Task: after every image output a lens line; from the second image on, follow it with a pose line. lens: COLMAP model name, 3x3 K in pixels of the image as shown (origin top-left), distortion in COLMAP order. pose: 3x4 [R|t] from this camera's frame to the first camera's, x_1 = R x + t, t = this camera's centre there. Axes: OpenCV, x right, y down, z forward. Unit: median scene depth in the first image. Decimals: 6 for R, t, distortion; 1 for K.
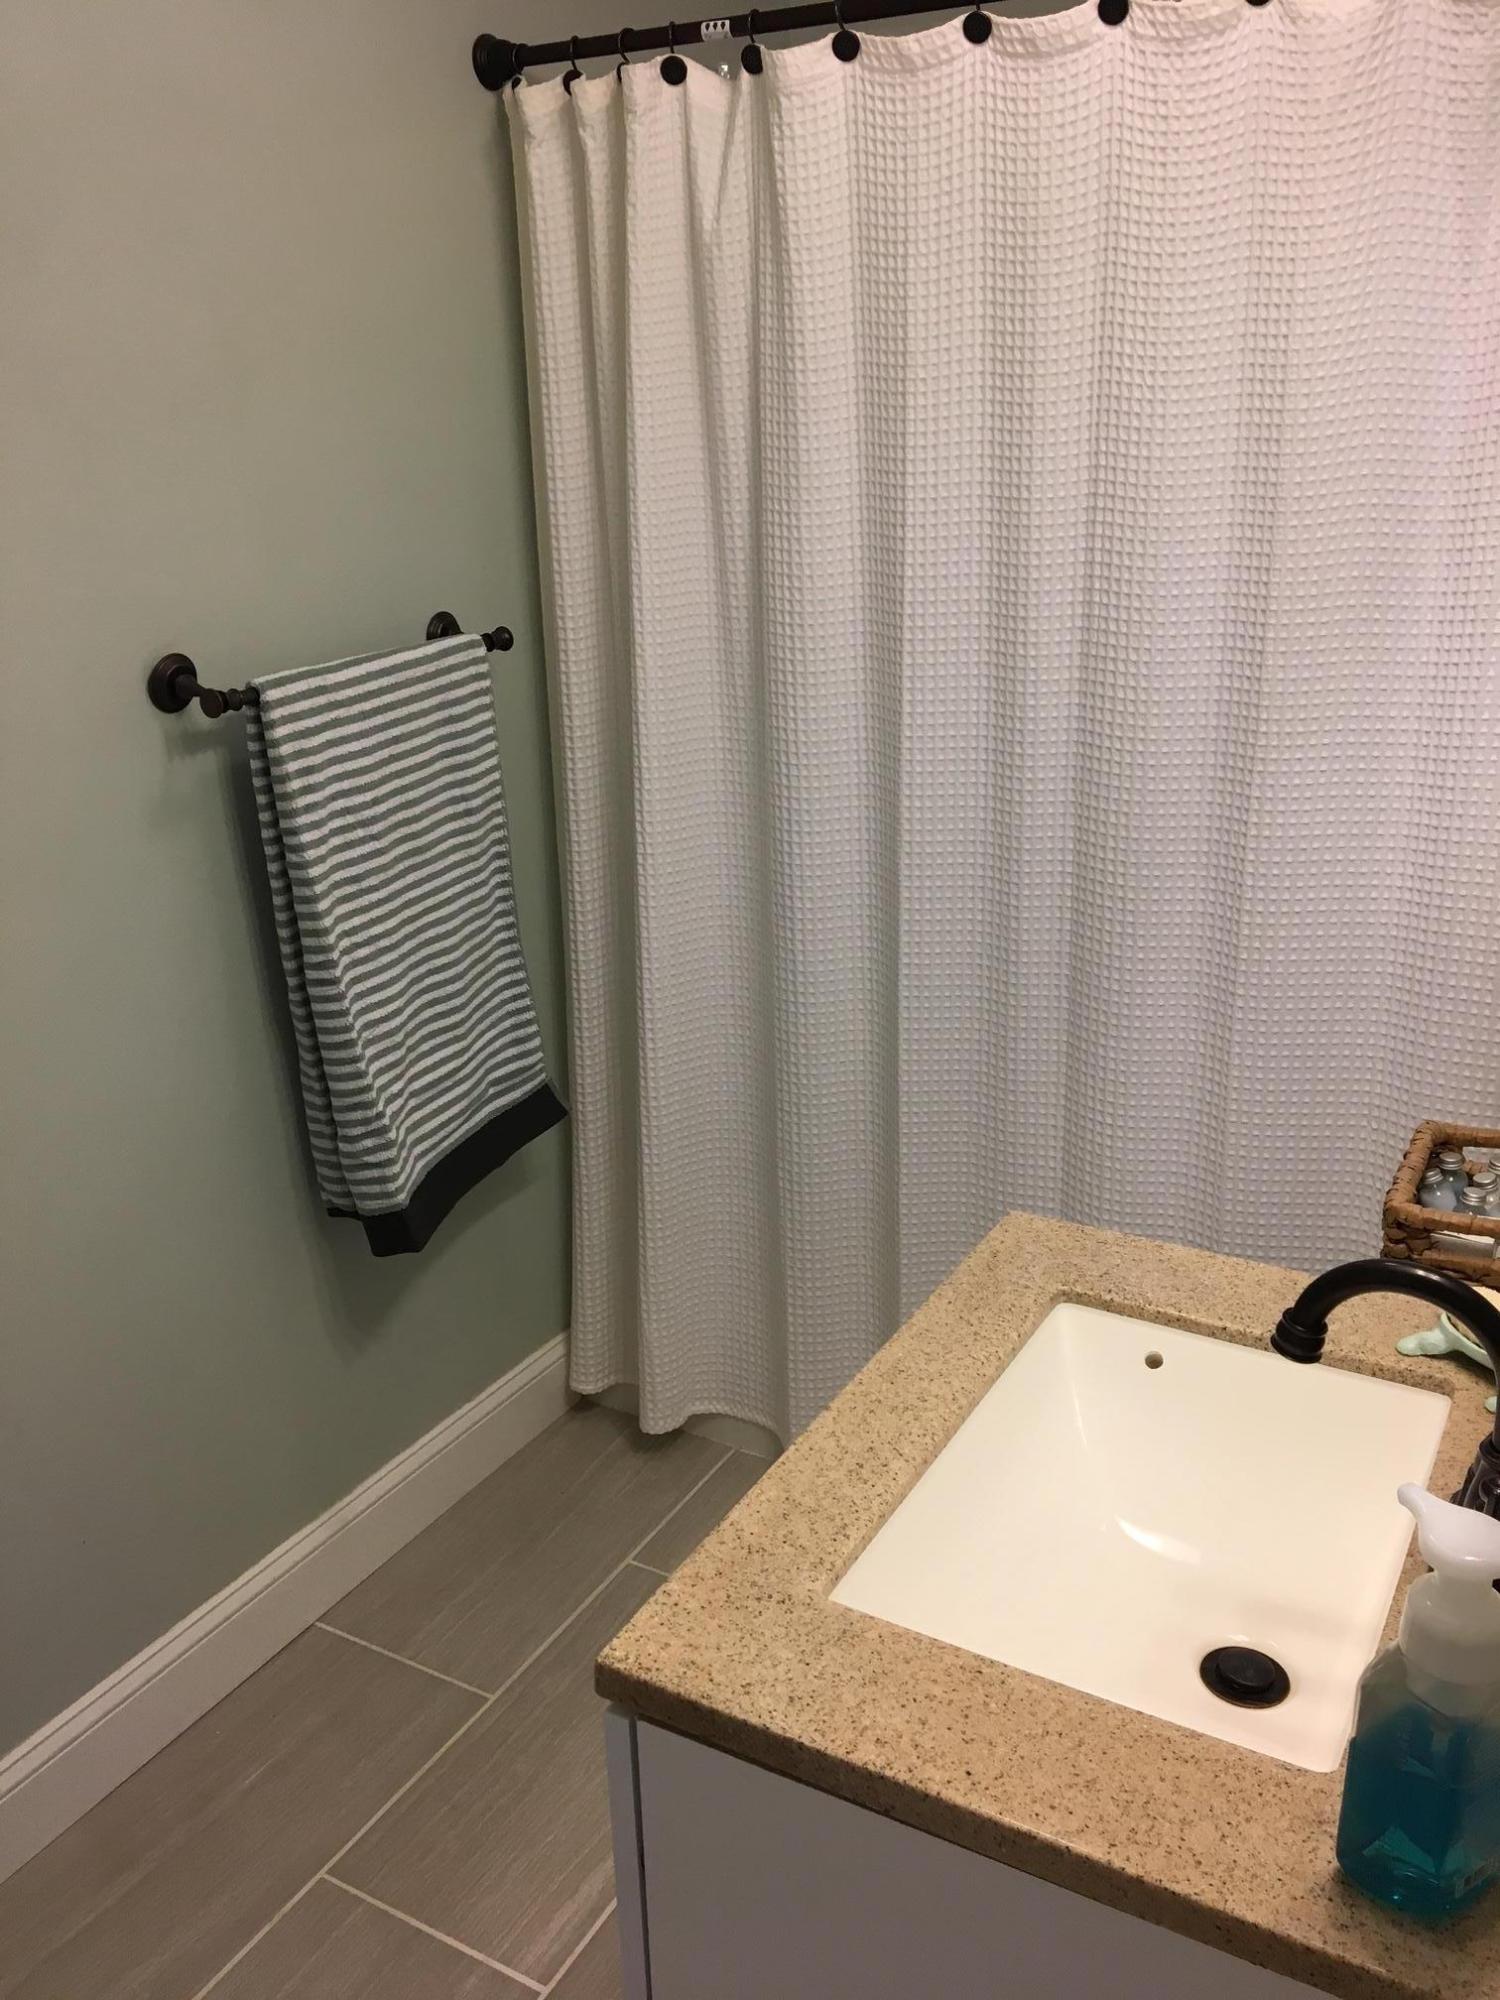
lens RADIAL K [[1701.2, 0, 756.4], [0, 1701.2, 999.1], [0, 0, 1]] dist [0.095146, -0.129460]
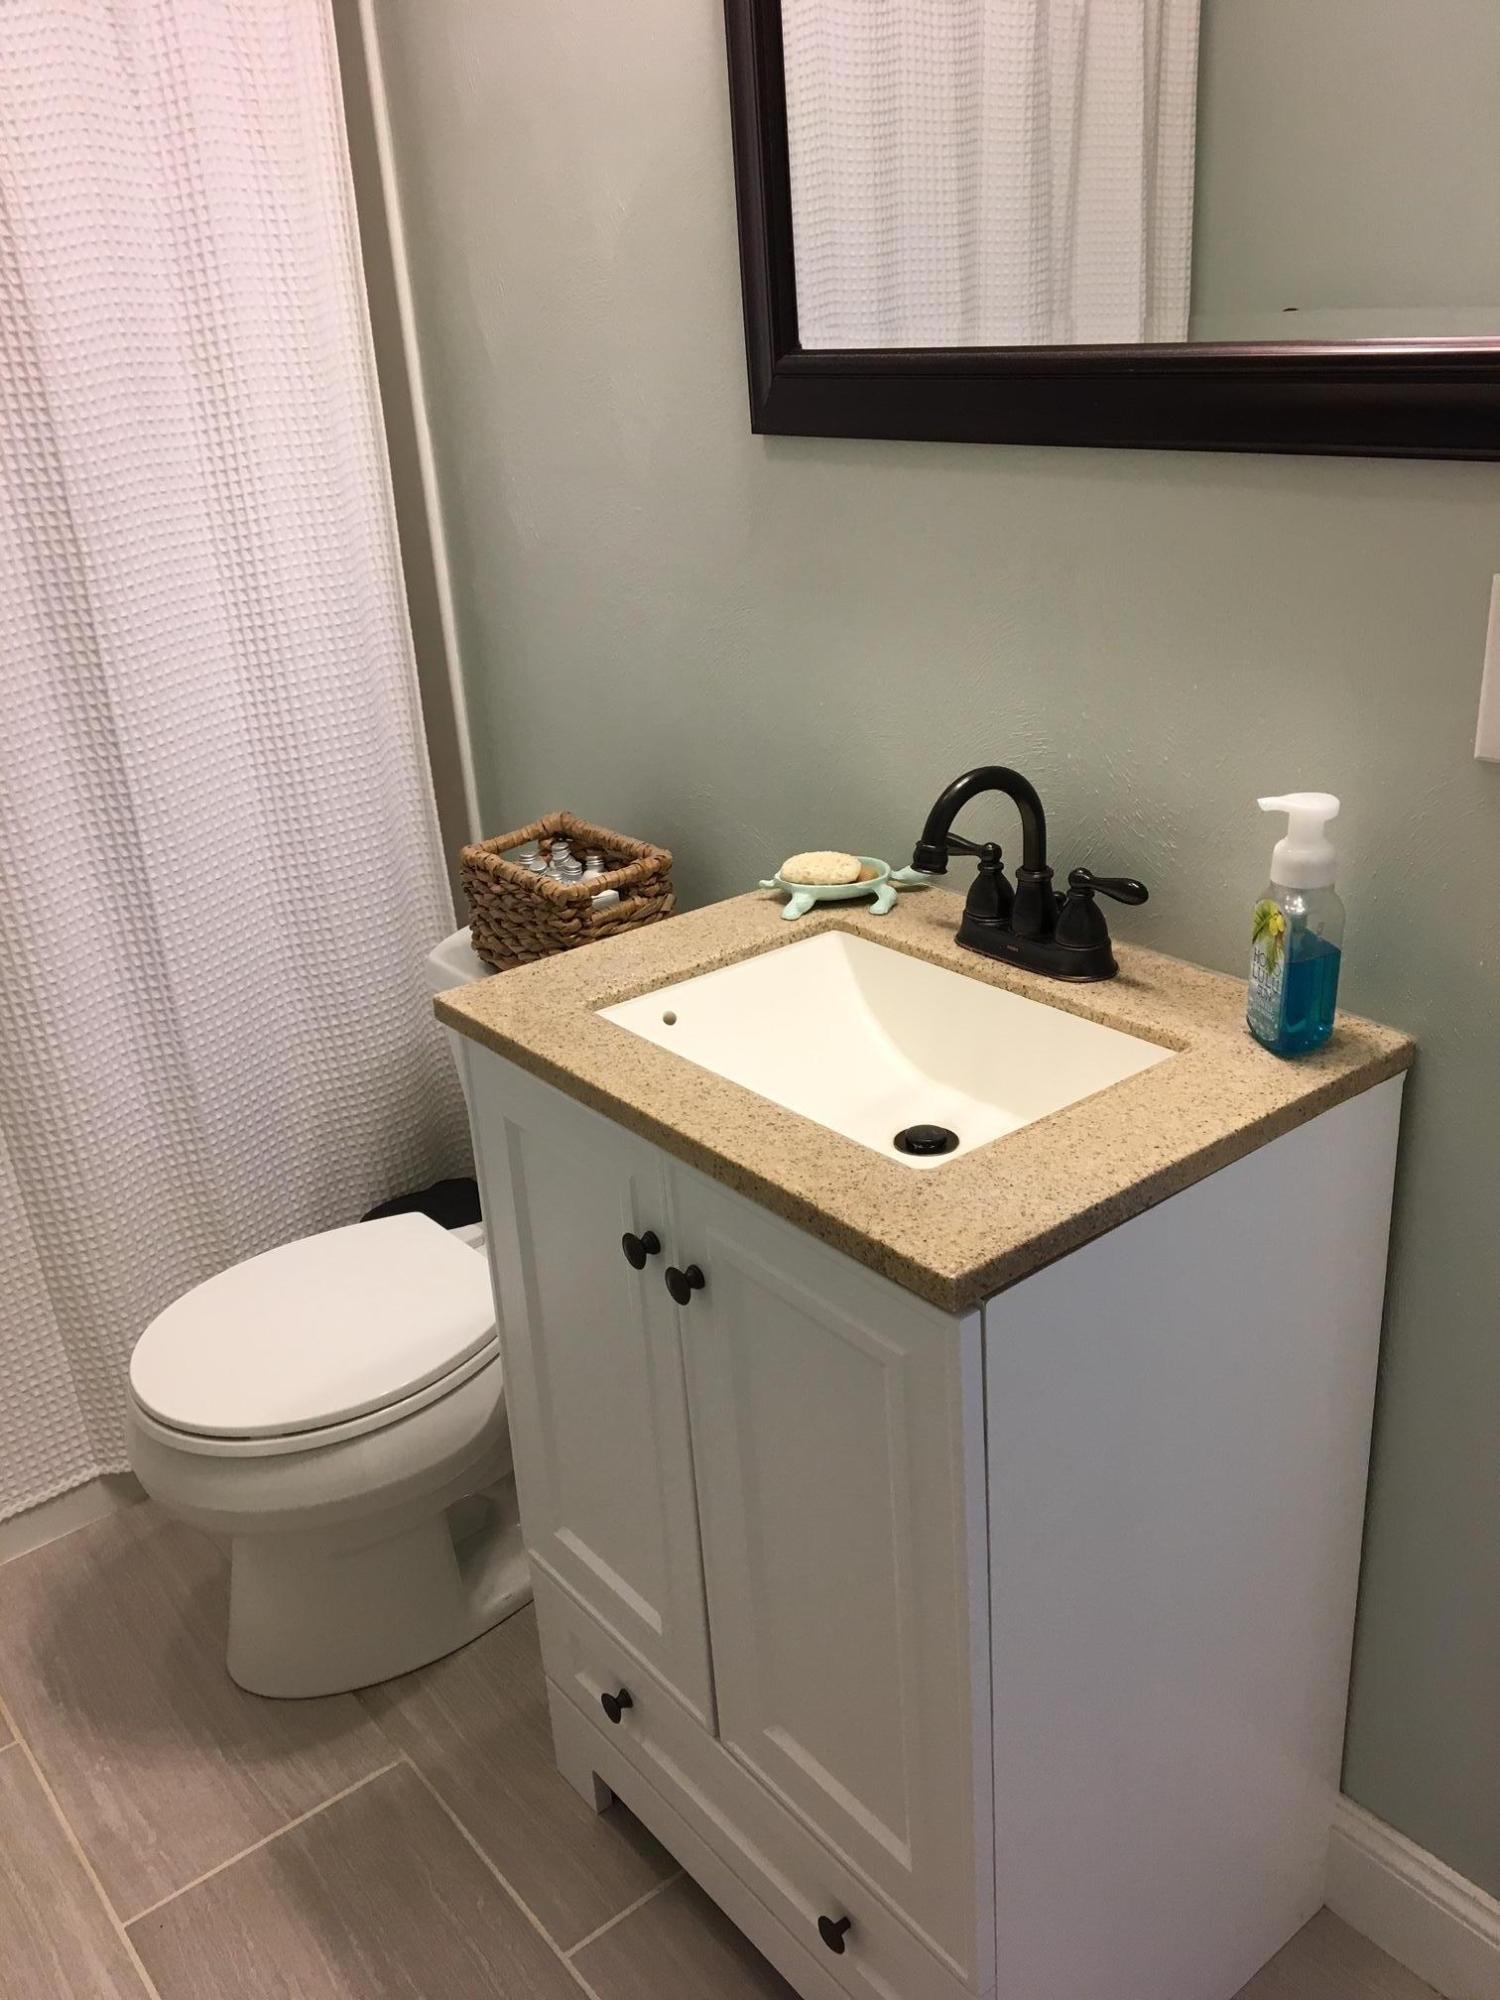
lens RADIAL K [[1701.2, 0, 756.1], [0, 1701.2, 1004.2], [0, 0, 1]] dist [0.095146, -0.129460]
pose [[0.371852, -0.368969, 0.851815, -0.761682], [0.348189, 0.906058, 0.240466, -0.056371], [-0.860518, 0.207174, 0.465390, 0.439878]]
